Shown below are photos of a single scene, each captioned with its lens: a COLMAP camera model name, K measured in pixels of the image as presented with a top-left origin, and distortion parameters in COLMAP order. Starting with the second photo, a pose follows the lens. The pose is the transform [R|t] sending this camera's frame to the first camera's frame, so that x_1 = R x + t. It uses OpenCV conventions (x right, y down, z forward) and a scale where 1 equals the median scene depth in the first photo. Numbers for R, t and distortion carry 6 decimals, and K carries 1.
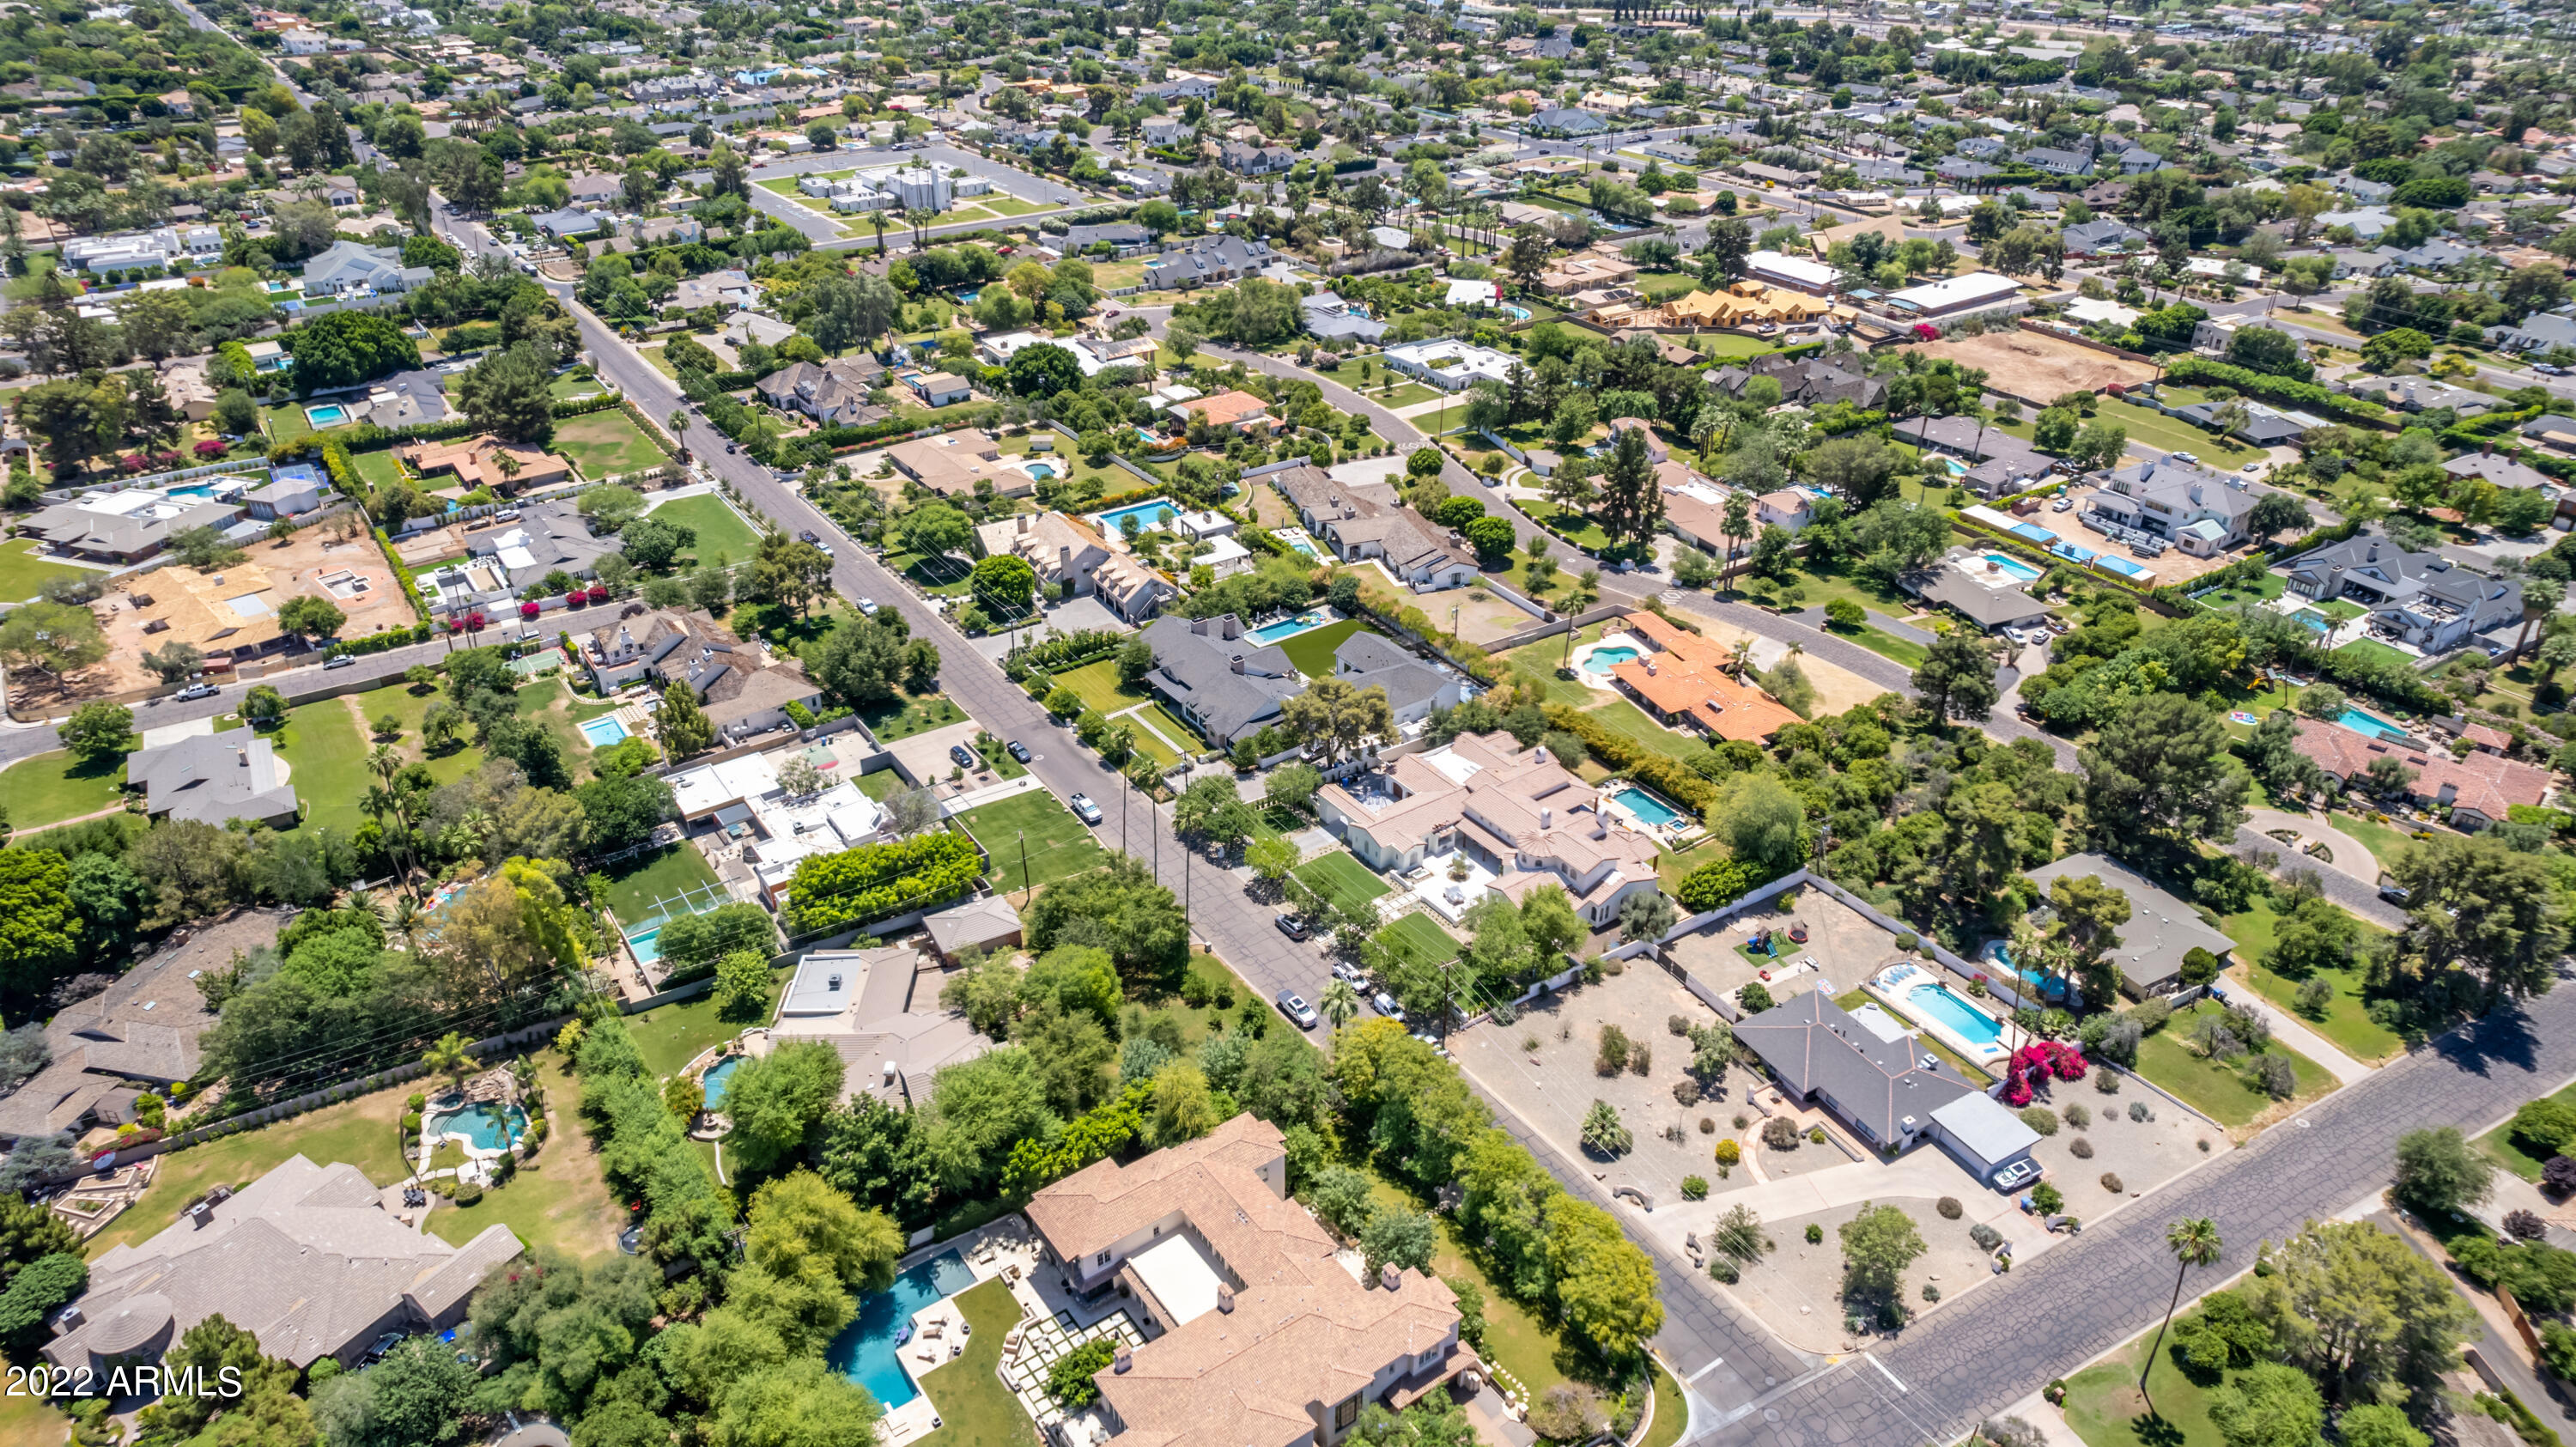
lens RADIAL K [[1643.2, 0, 1293.4], [0, 1643.2, 718.1], [0, 0, 1]] dist [-0.068402, 0.057459]
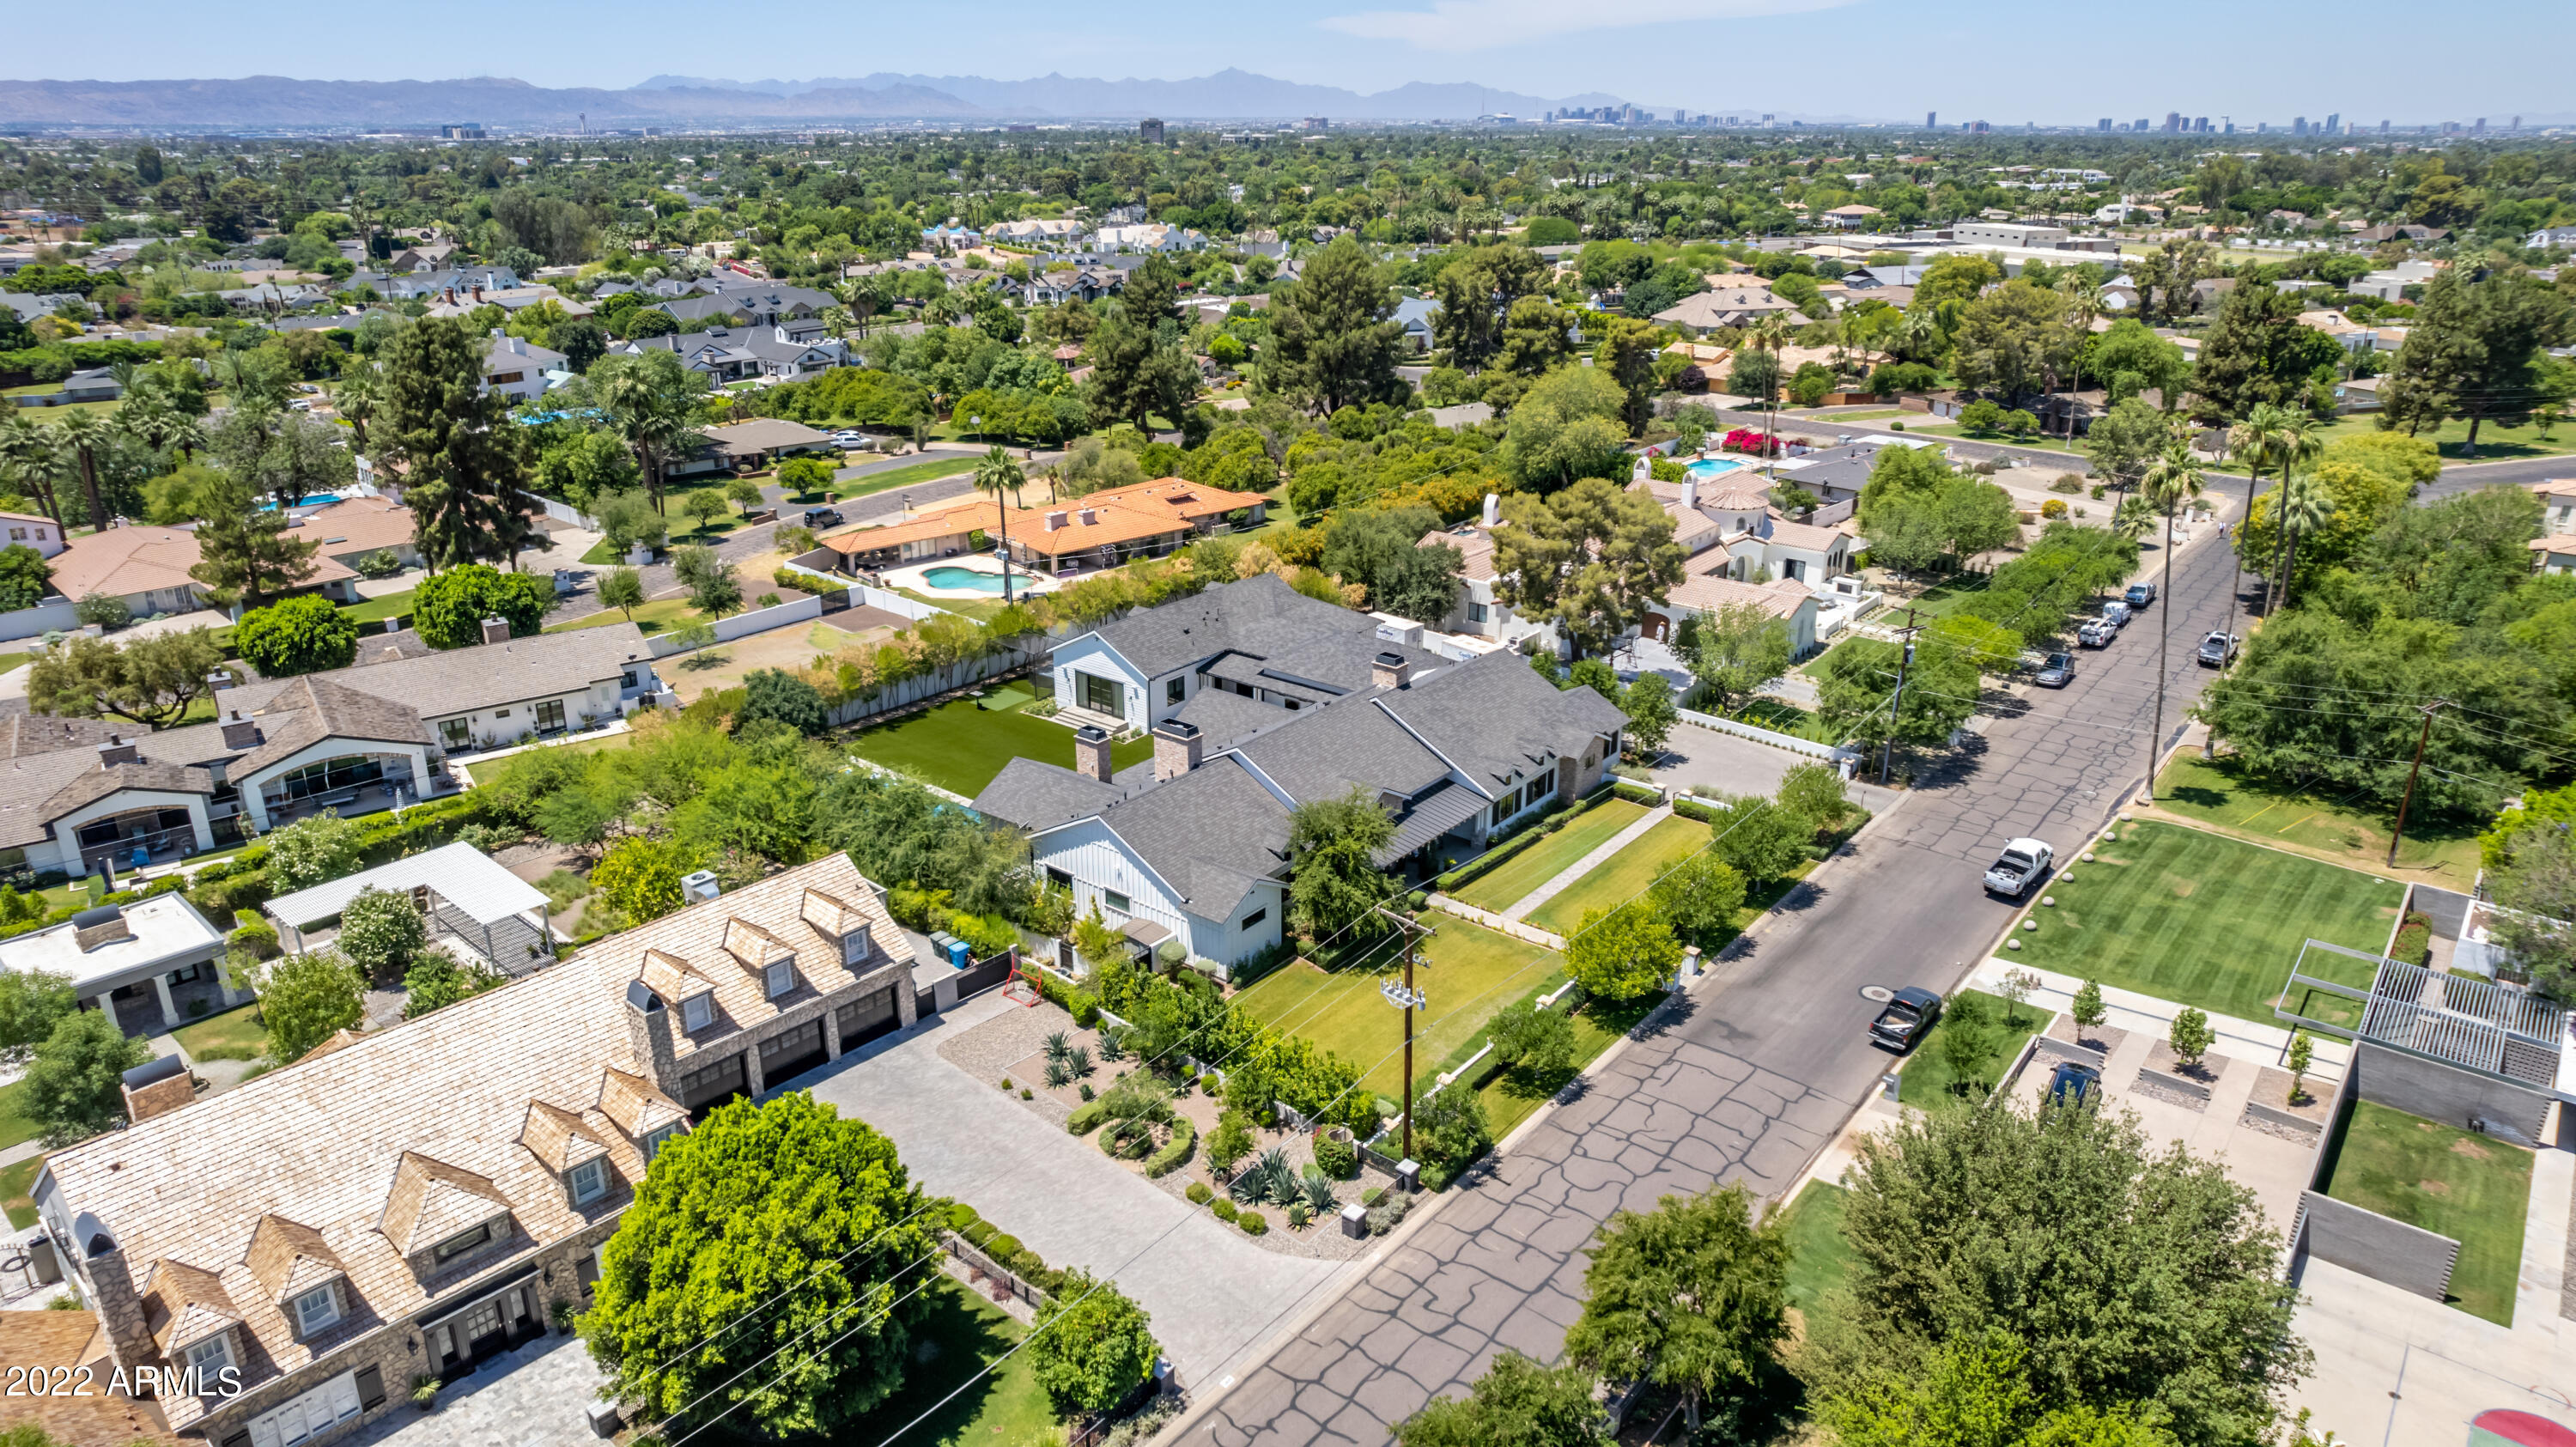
lens RADIAL K [[1643.2, 0, 1293.4], [0, 1643.2, 718.1], [0, 0, 1]] dist [-0.068402, 0.057459]
pose [[-0.277524, -0.337016, 0.899667, -0.350040], [0.480183, 0.762431, 0.433732, -0.188188], [-0.832108, 0.552376, -0.049764, 0.964526]]
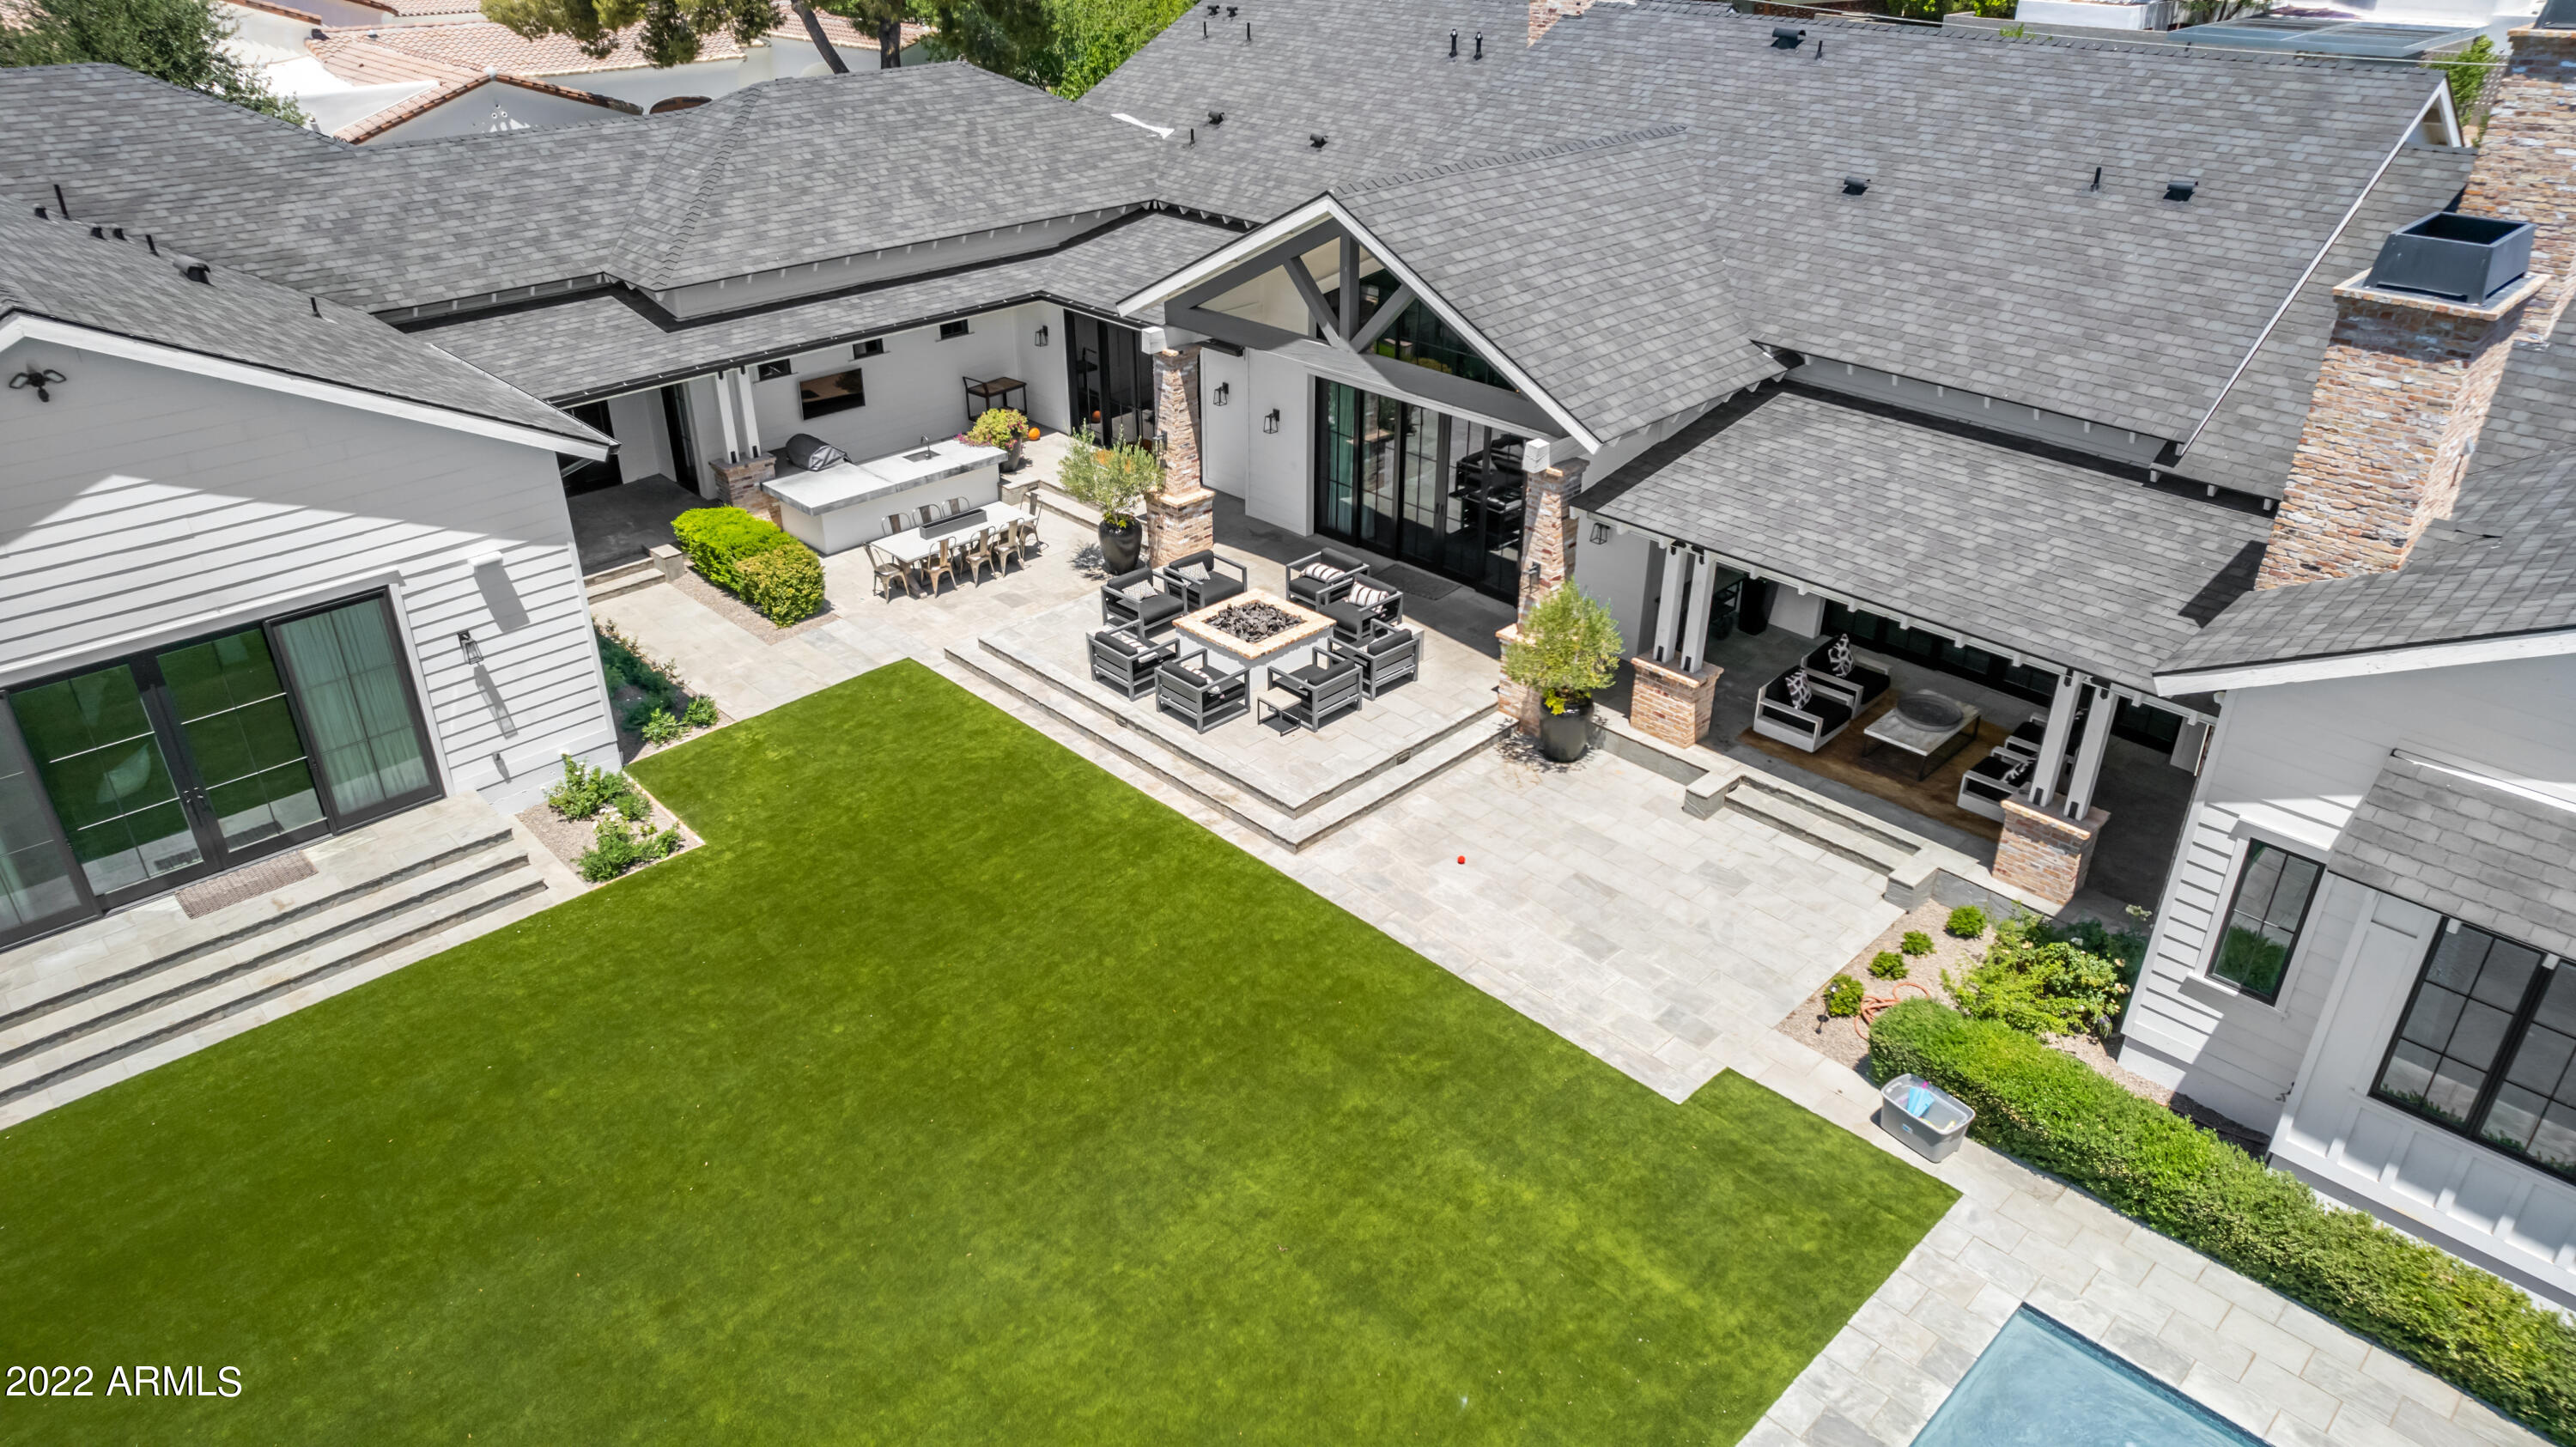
lens RADIAL K [[1643.2, 0, 1293.4], [0, 1643.2, 718.1], [0, 0, 1]] dist [-0.068402, 0.057459]
pose [[-0.988133, 0.071333, -0.136034, 0.005333], [-0.078404, 0.527324, 0.846039, -0.092403], [0.132085, 0.846665, -0.515473, 1.016962]]
